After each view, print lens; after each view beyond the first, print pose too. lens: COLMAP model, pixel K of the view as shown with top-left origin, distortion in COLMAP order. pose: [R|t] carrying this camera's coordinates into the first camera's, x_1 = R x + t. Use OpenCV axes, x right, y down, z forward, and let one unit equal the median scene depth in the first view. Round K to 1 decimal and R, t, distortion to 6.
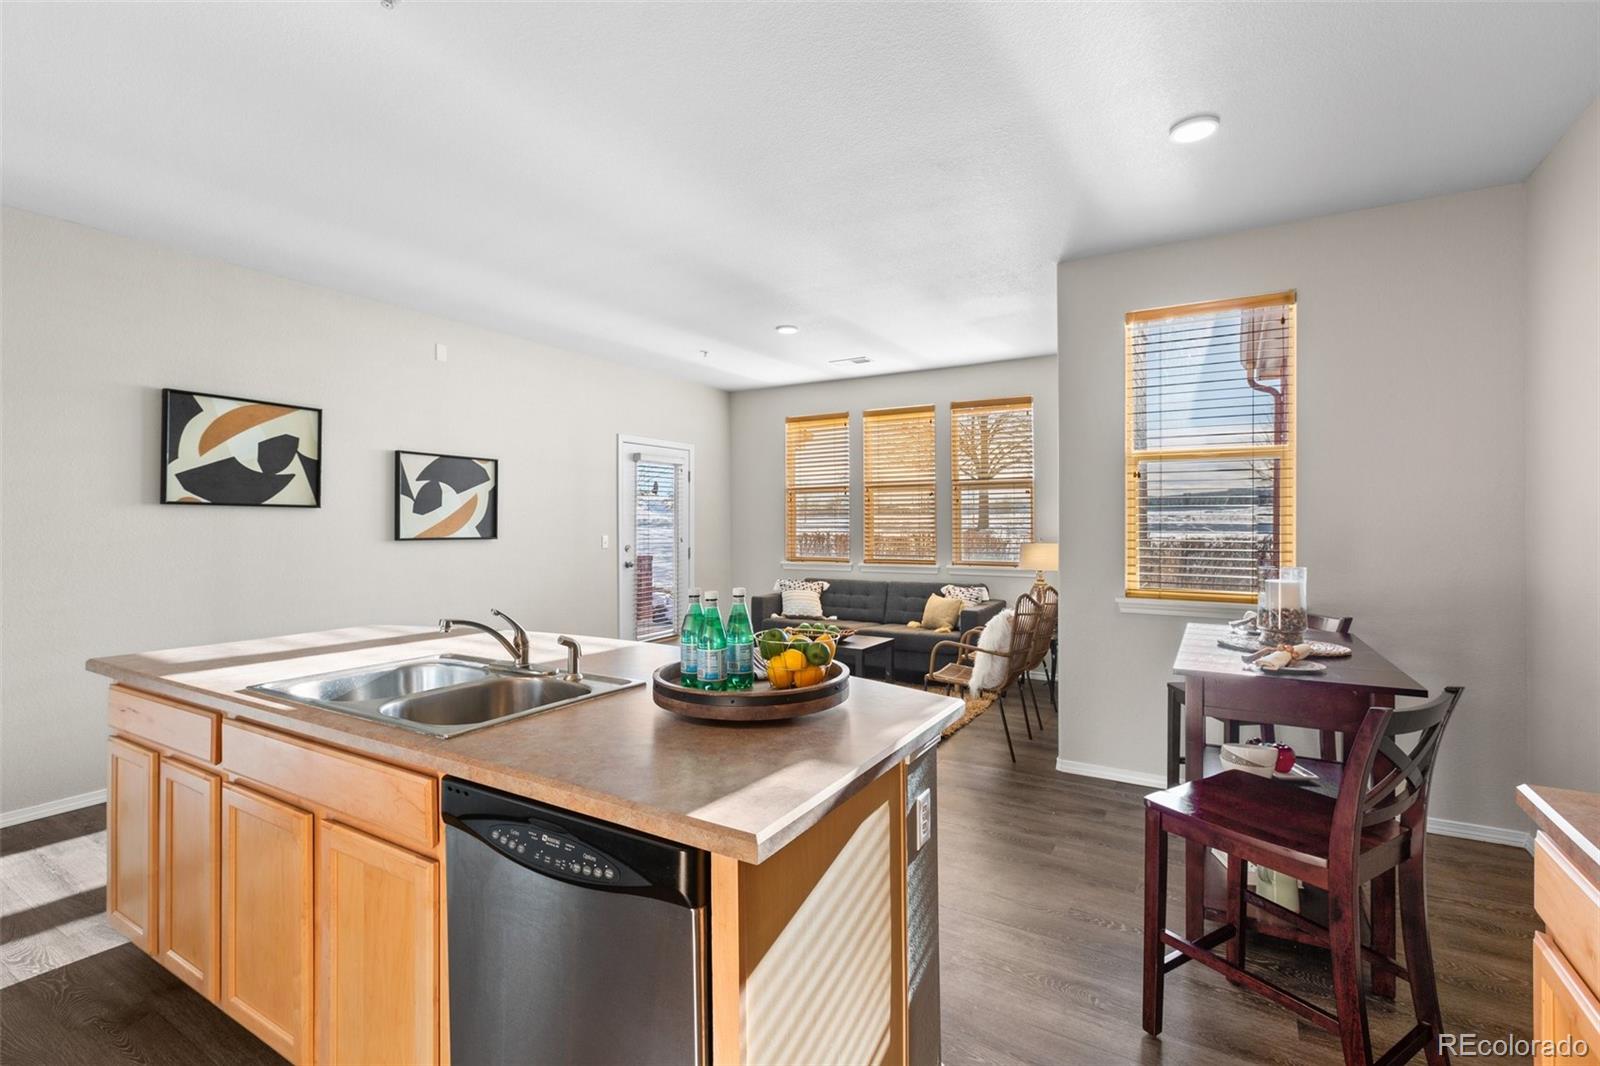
lens RADIAL K [[717.3, 0, 801.7], [0, 717.3, 523.5], [0, 0, 1]] dist [0.001680, 0.000287]
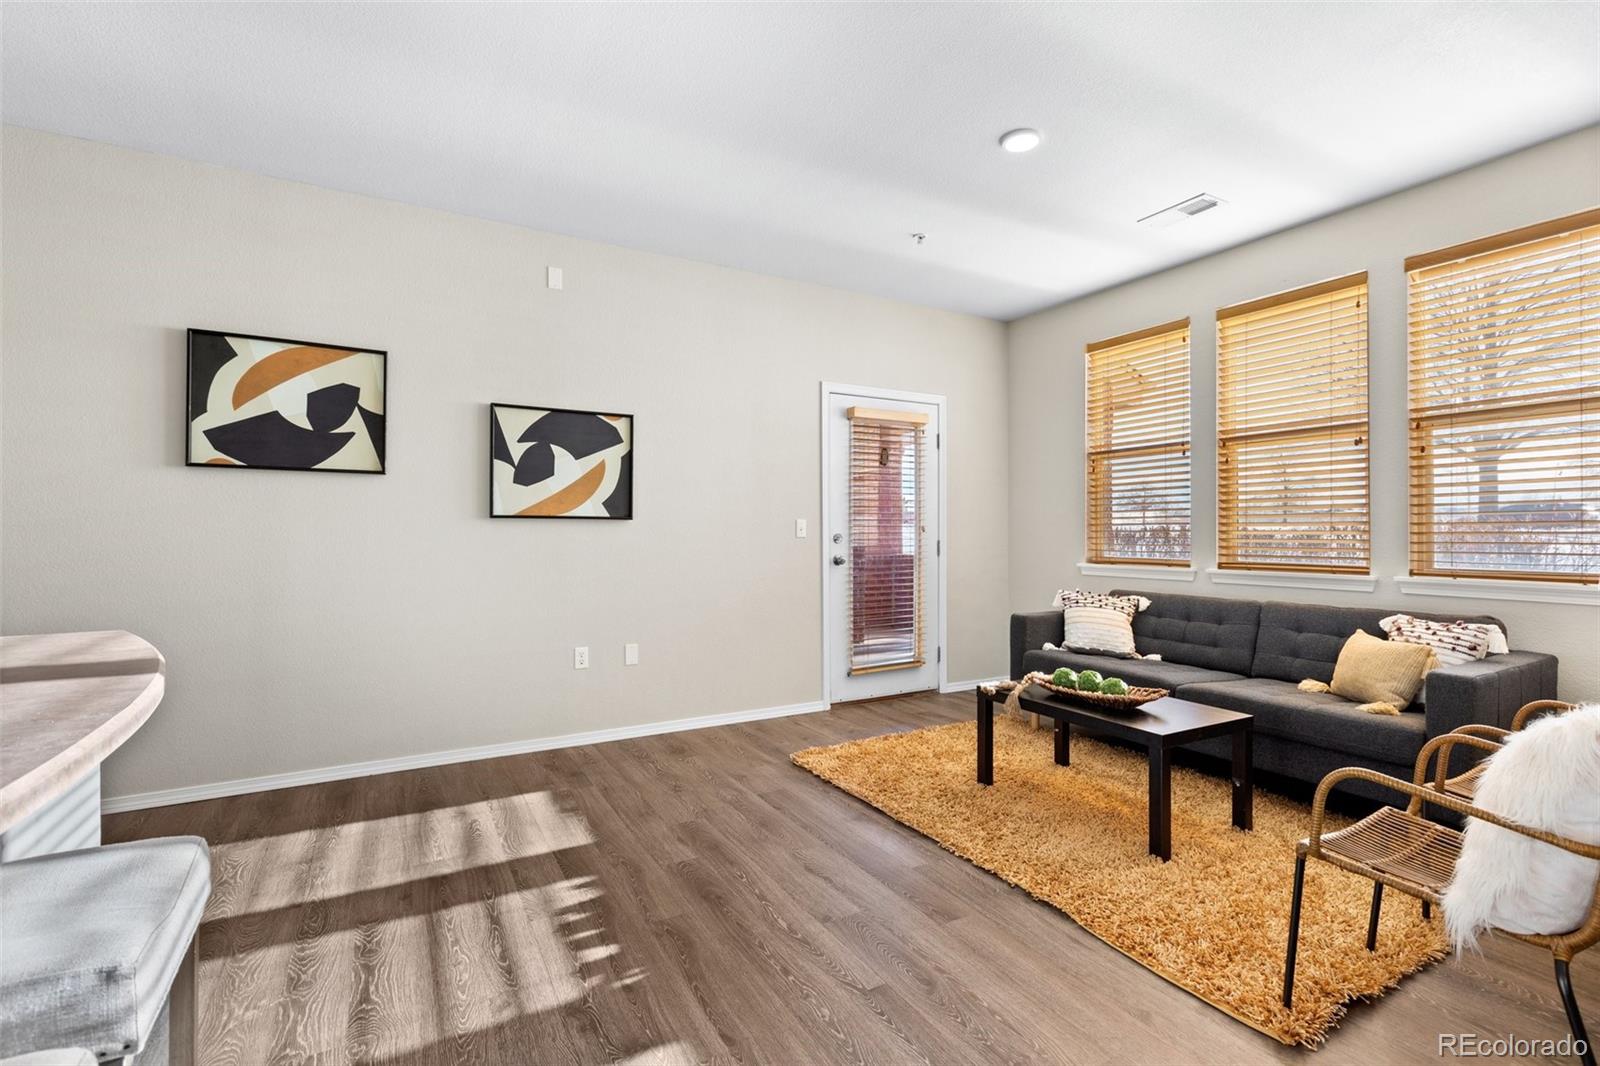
lens RADIAL K [[717.3, 0, 802.2], [0, 717.3, 530.6], [0, 0, 1]] dist [0.001680, 0.000287]
pose [[0.871195, 0.001759, -0.490933, 0.106070], [-0.001413, 0.999998, 0.001075, 0.032338], [0.490934, -0.000243, 0.871196, 0.430524]]
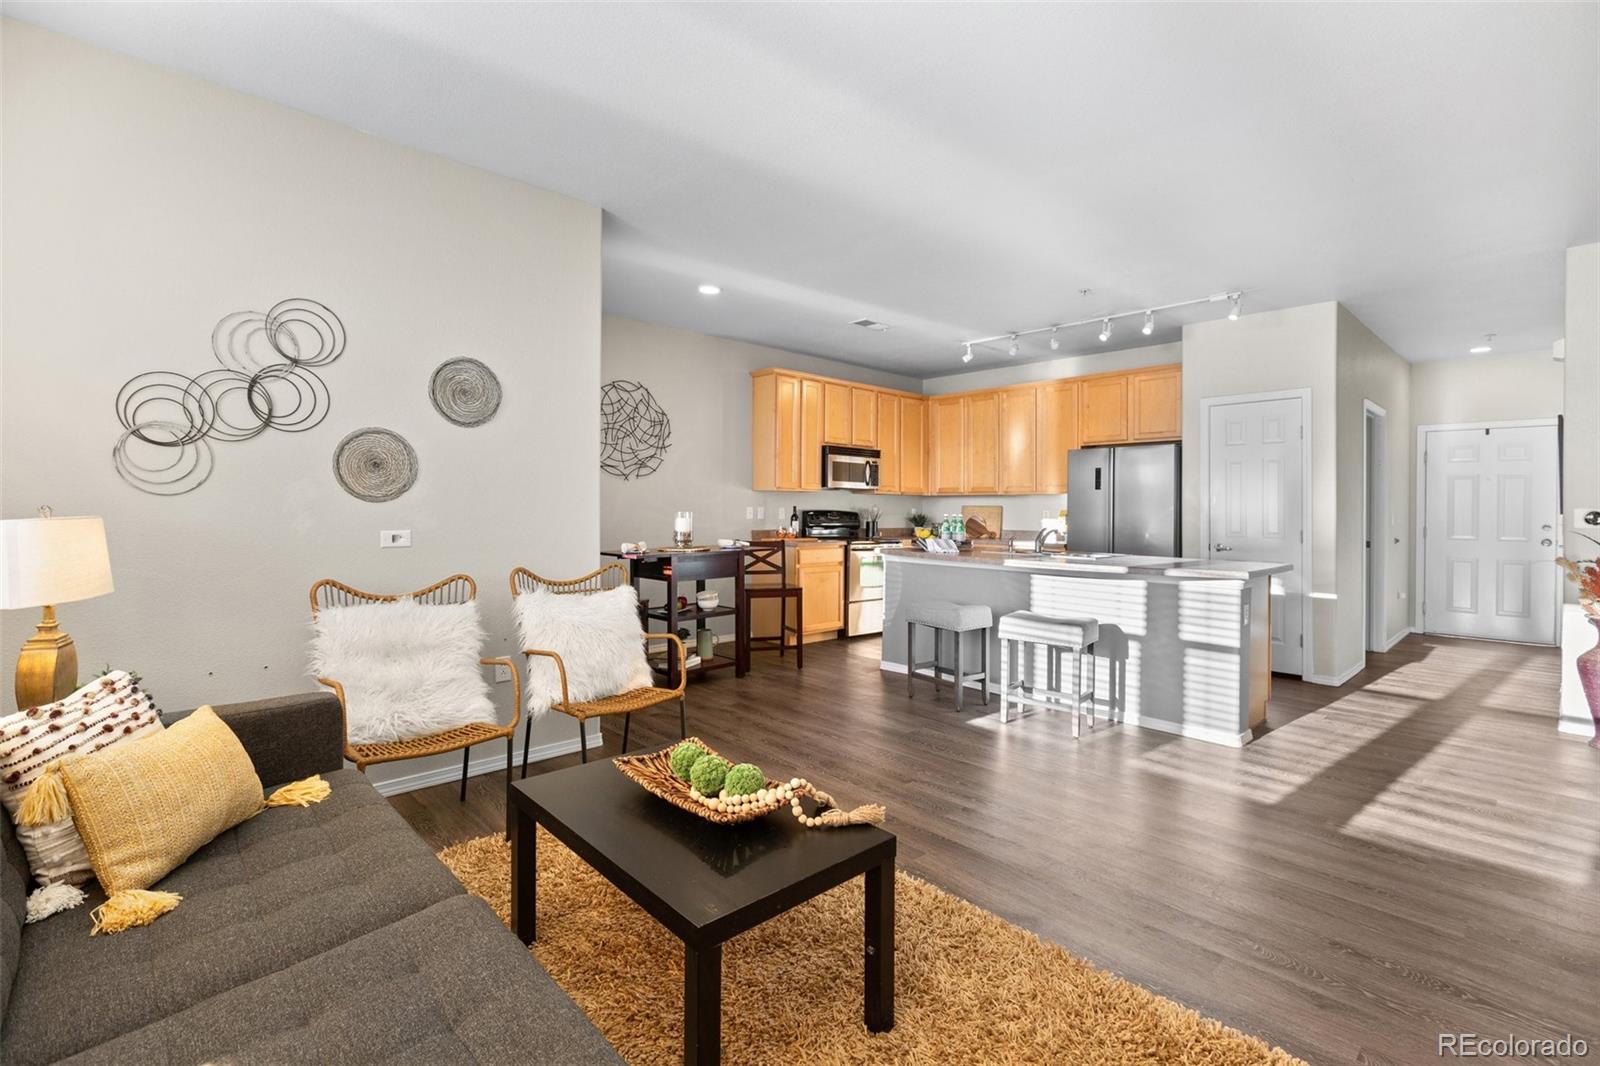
lens RADIAL K [[717.3, 0, 800.0], [0, 717.3, 505.4], [0, 0, 1]] dist [0.001680, 0.000287]
pose [[-0.956686, -0.004248, 0.291092, -0.124360], [-0.004764, 0.999988, -0.001064, 0.019675], [-0.291084, -0.002405, -0.956695, 1.353492]]
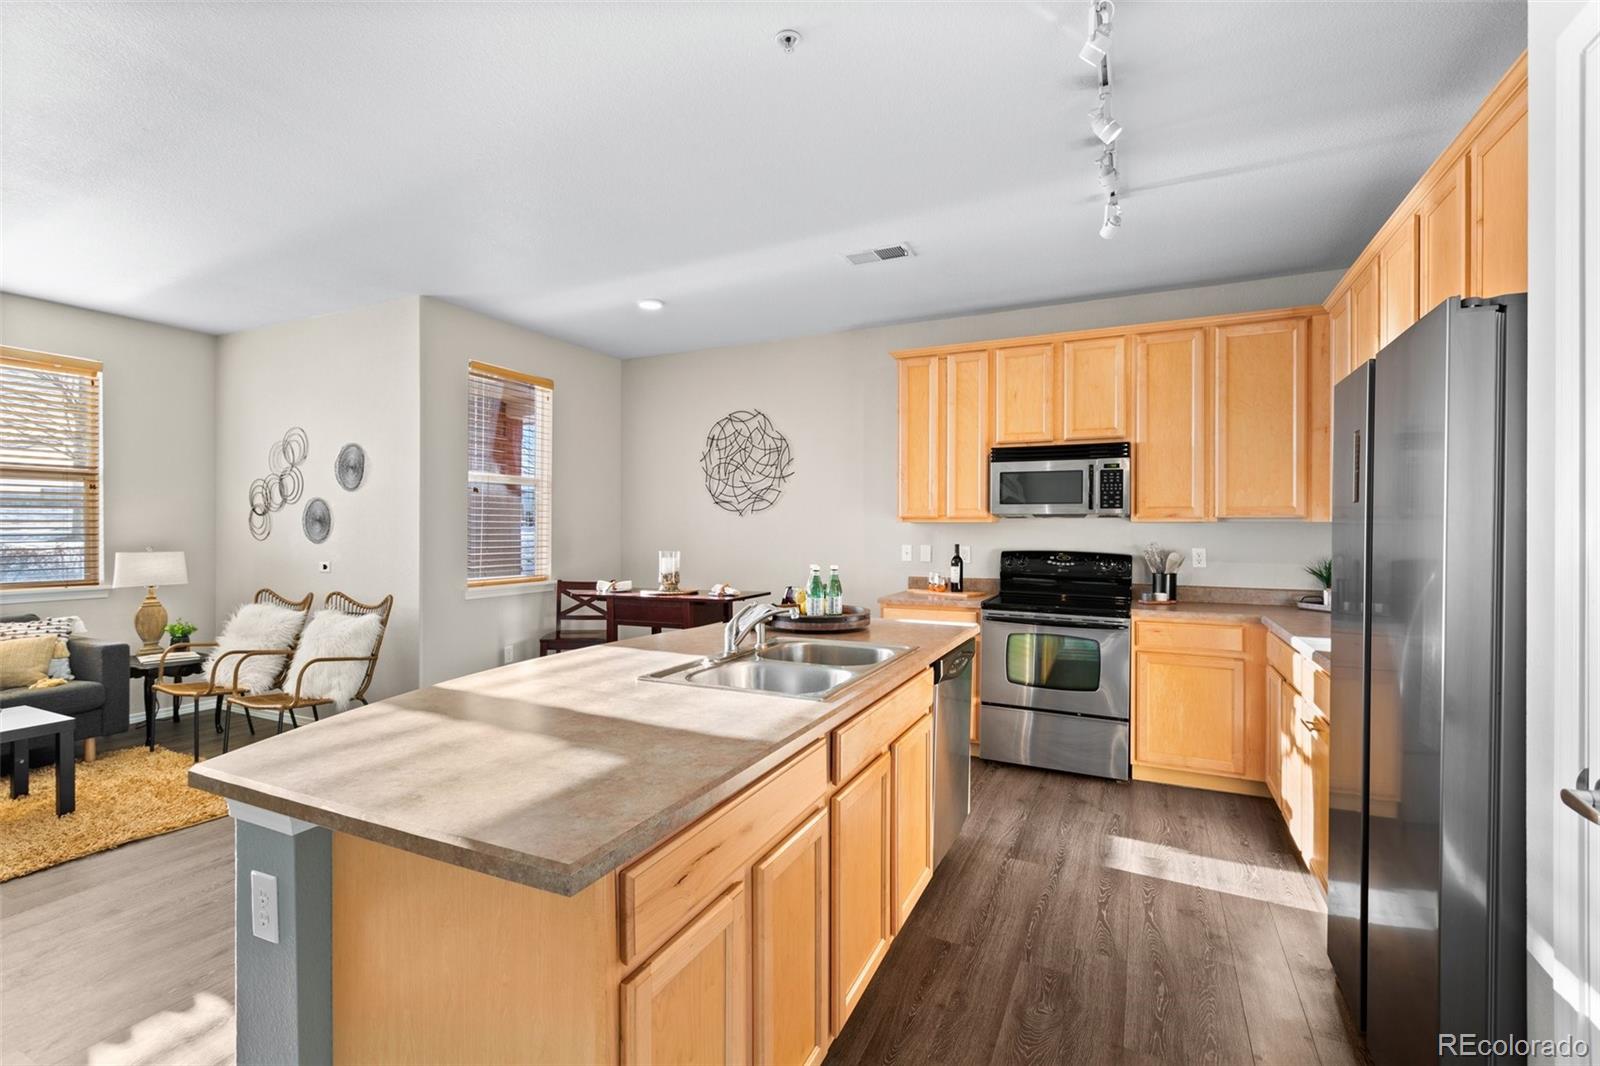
lens RADIAL K [[717.3, 0, 794.6], [0, 717.3, 529.0], [0, 0, 1]] dist [0.001680, 0.000287]
pose [[-0.077301, 0.002998, 0.997003, -0.595408], [0.000947, 0.999995, -0.002934, 0.003597], [-0.997007, 0.000717, -0.077303, 0.380026]]
